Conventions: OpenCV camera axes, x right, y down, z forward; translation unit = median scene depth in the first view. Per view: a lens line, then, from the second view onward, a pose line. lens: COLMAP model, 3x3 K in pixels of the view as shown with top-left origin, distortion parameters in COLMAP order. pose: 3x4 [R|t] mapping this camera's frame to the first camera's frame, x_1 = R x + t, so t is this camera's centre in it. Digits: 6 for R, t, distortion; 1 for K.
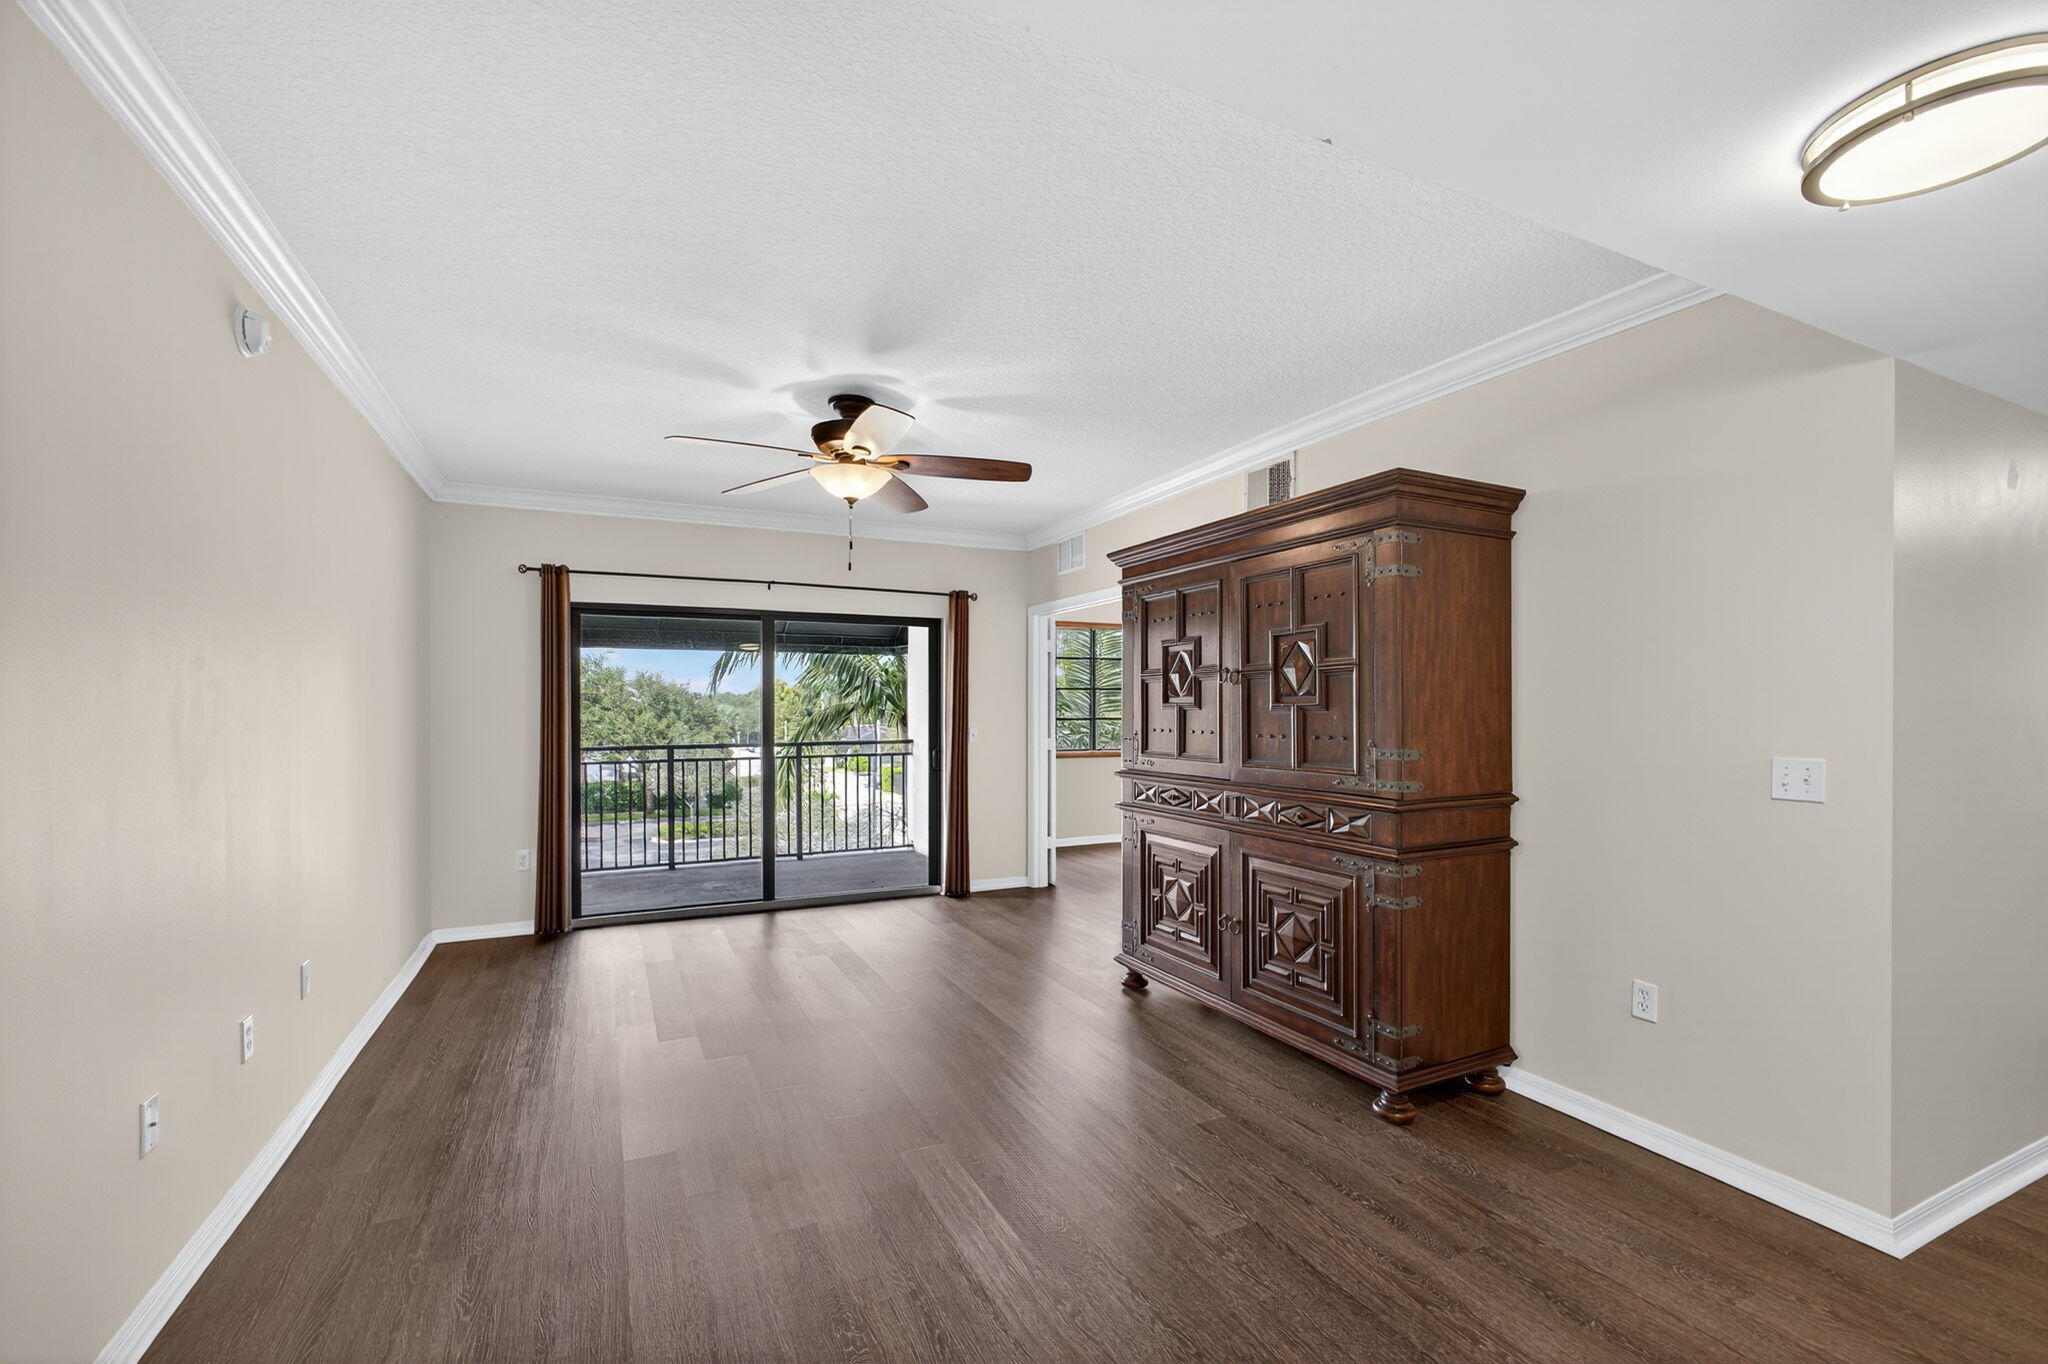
lens RADIAL K [[879.2, 0, 1007.2], [0, 879.2, 698.9], [0, 0, 1]] dist [-0.000120, -0.000154]
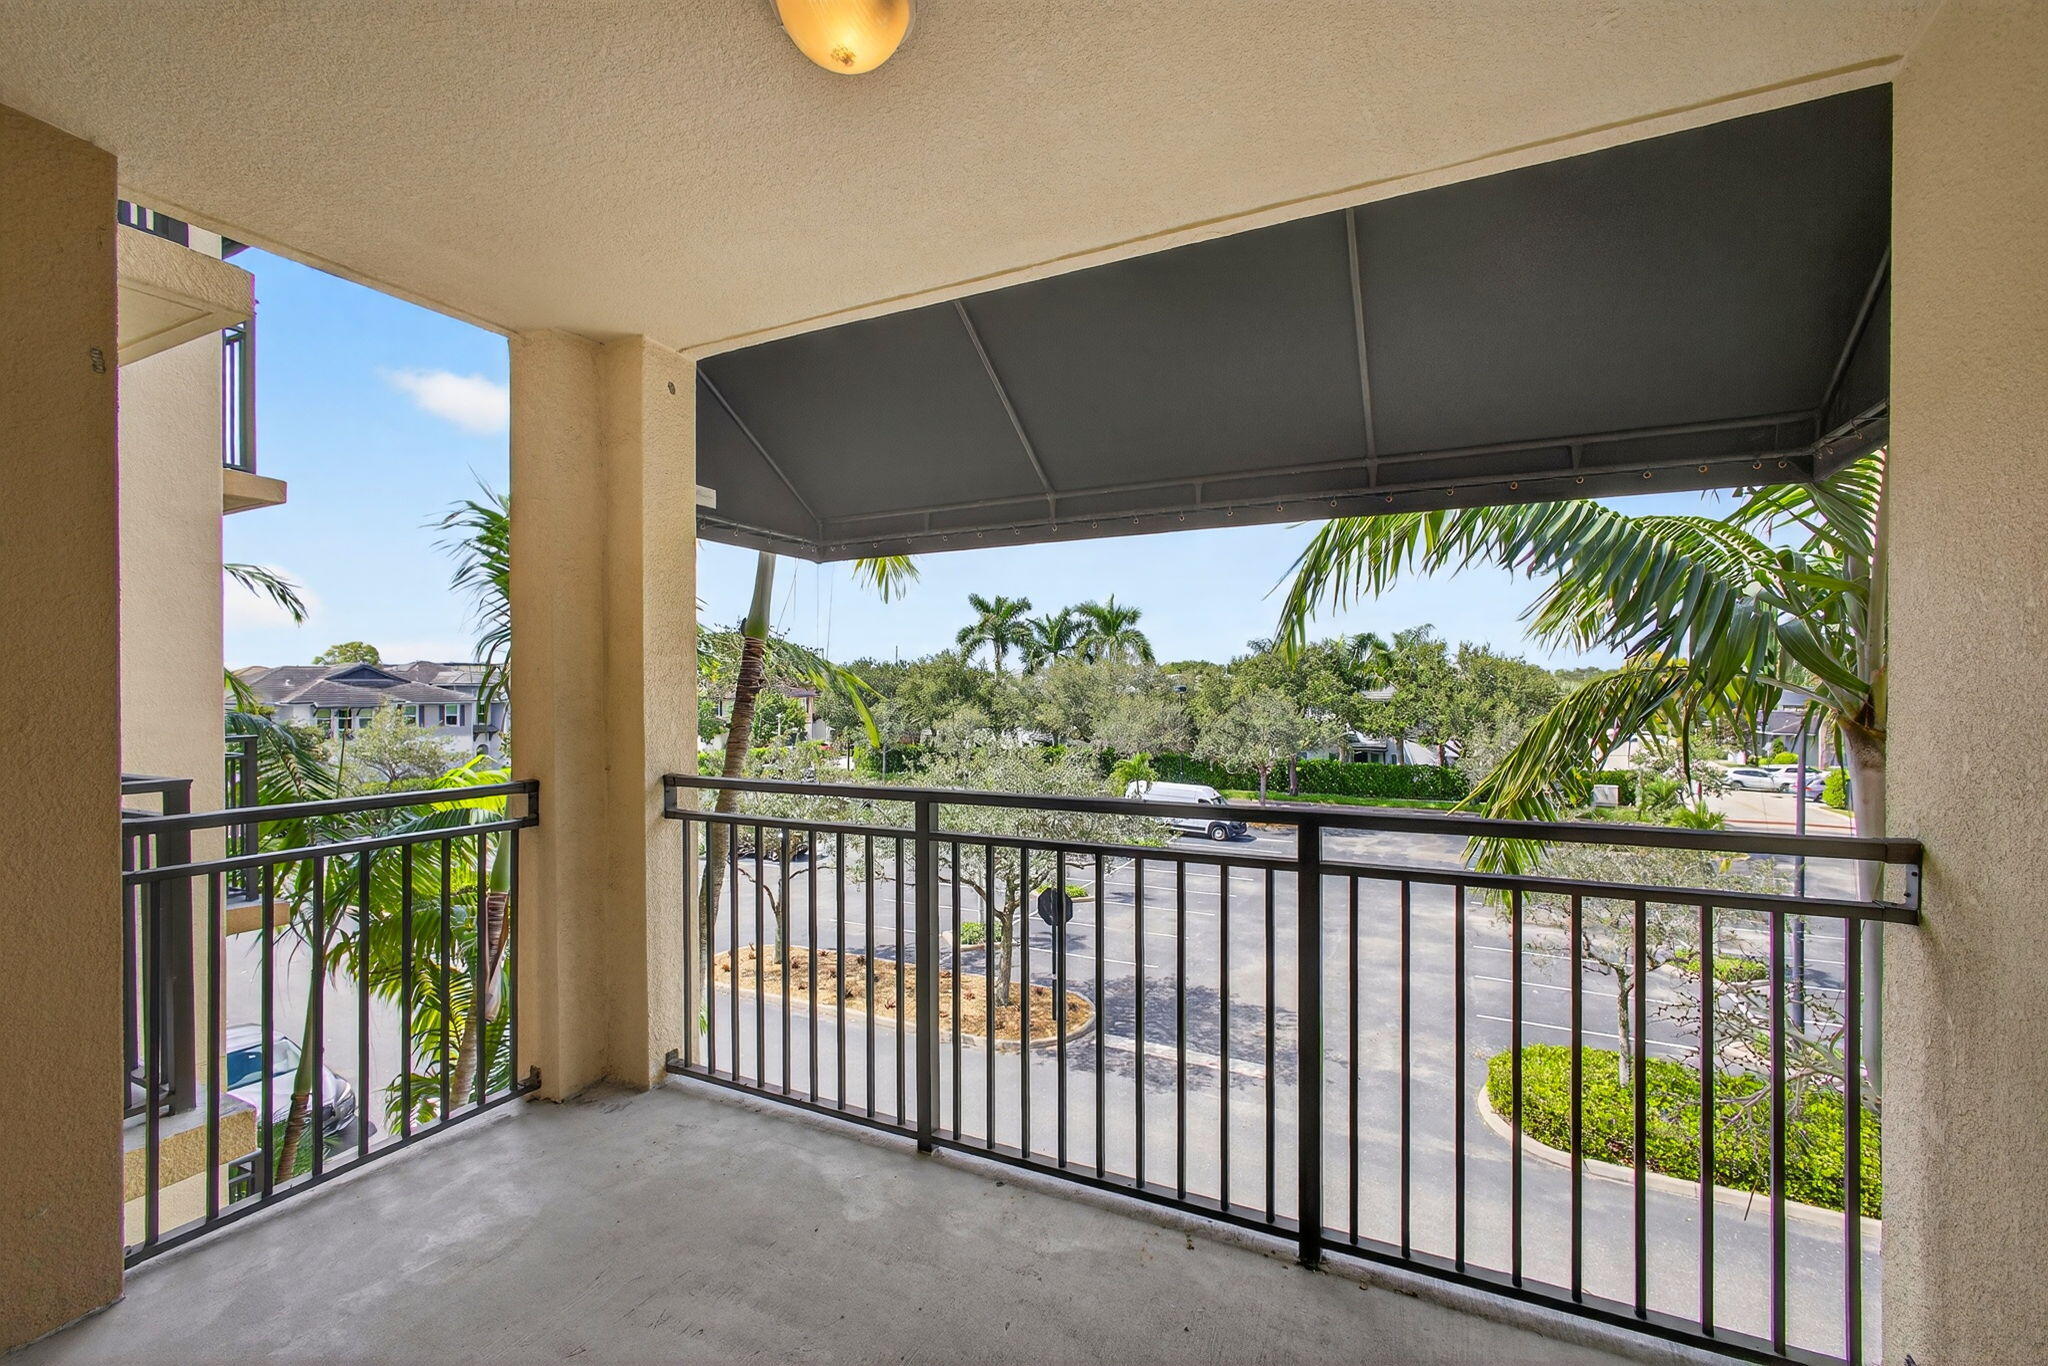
lens RADIAL K [[879.2, 0, 1015.3], [0, 879.2, 687.7], [0, 0, 1]] dist [-0.000120, -0.000154]
pose [[0.629597, -0.001021, -0.776921, -0.068772], [0.010781, 0.999914, 0.007423, 0.007381], [0.776847, -0.013049, 0.629554, 0.599466]]
